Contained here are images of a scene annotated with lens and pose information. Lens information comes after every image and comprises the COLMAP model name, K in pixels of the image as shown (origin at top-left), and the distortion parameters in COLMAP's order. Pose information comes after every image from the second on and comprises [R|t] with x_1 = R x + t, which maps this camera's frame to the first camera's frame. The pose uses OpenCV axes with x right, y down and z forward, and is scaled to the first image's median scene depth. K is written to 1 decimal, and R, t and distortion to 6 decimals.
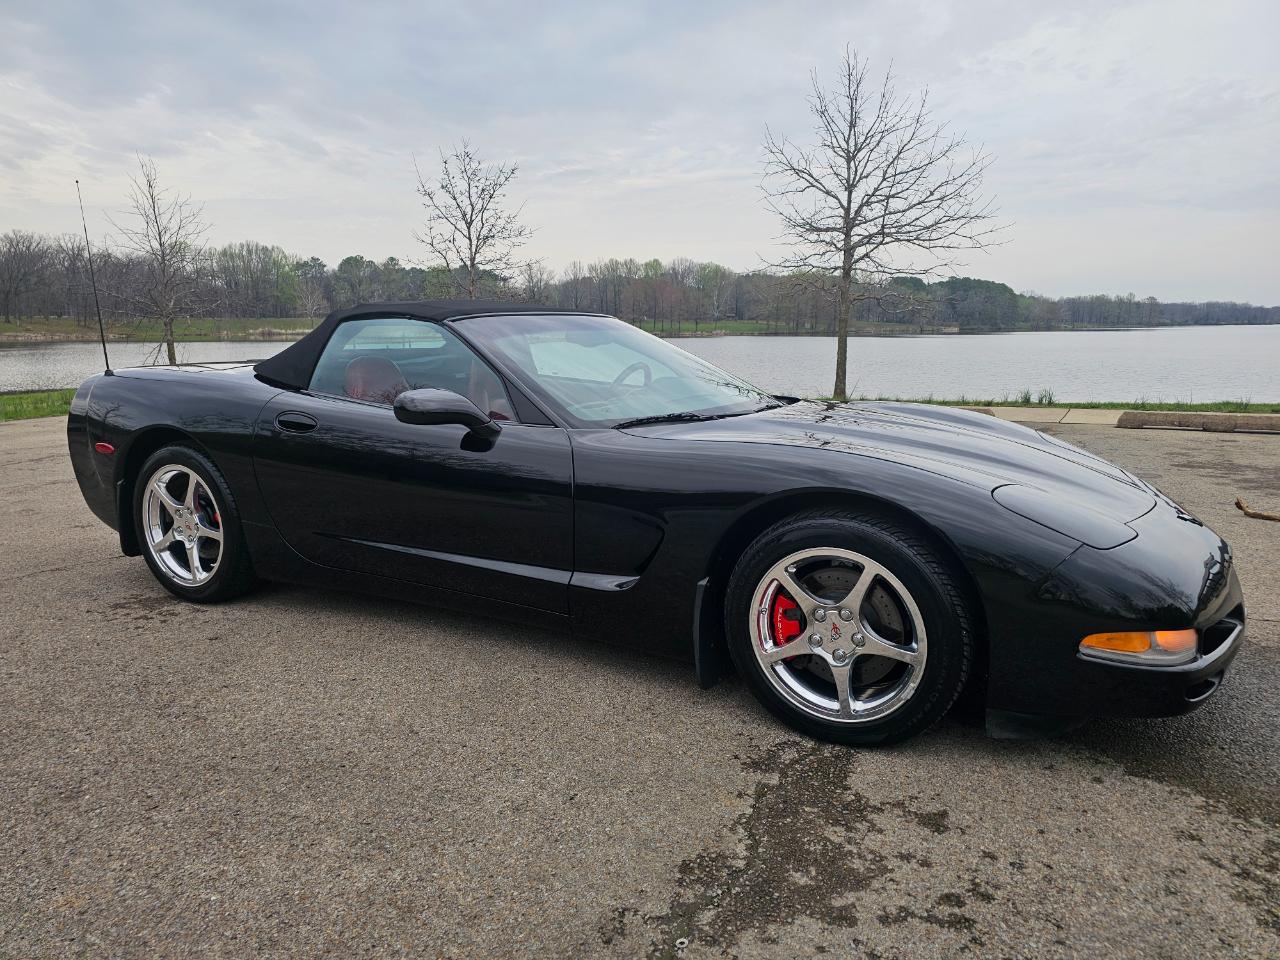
lens RADIAL K [[848.4, 0, 642.9], [0, 848.4, 493.0], [0, 0, 1]] dist [0.040920, -0.030162]
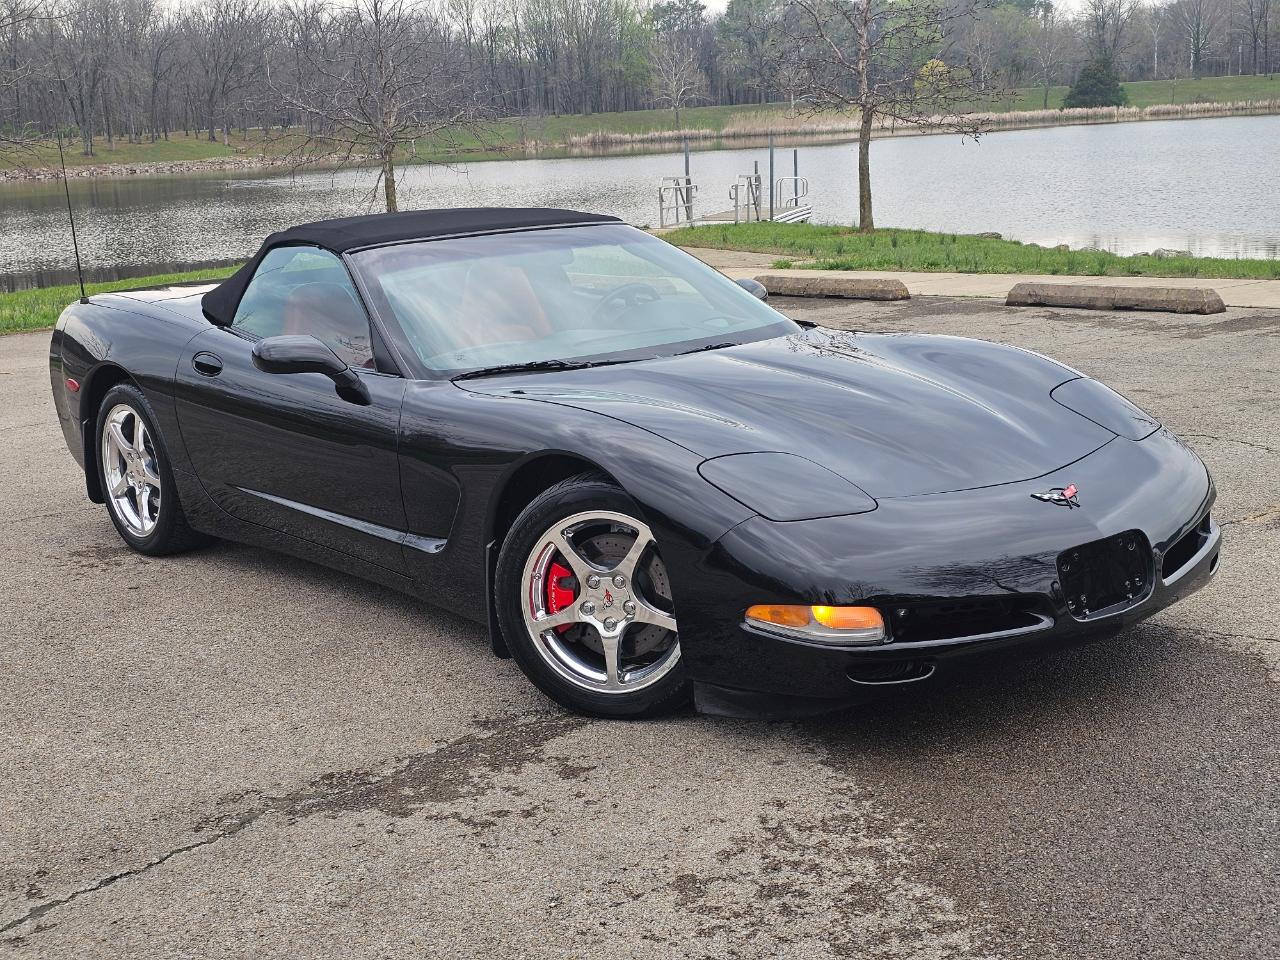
lens RADIAL K [[1787.8, 0, 638.6], [0, 1787.8, 429.1], [0, 0, 1]] dist [0.212296, -0.713493]
pose [[0.921485, 0.023856, -0.387681, 0.668347], [-0.025669, 0.999670, 0.000503, -0.019358], [0.387565, 0.009488, 0.921793, -0.530091]]
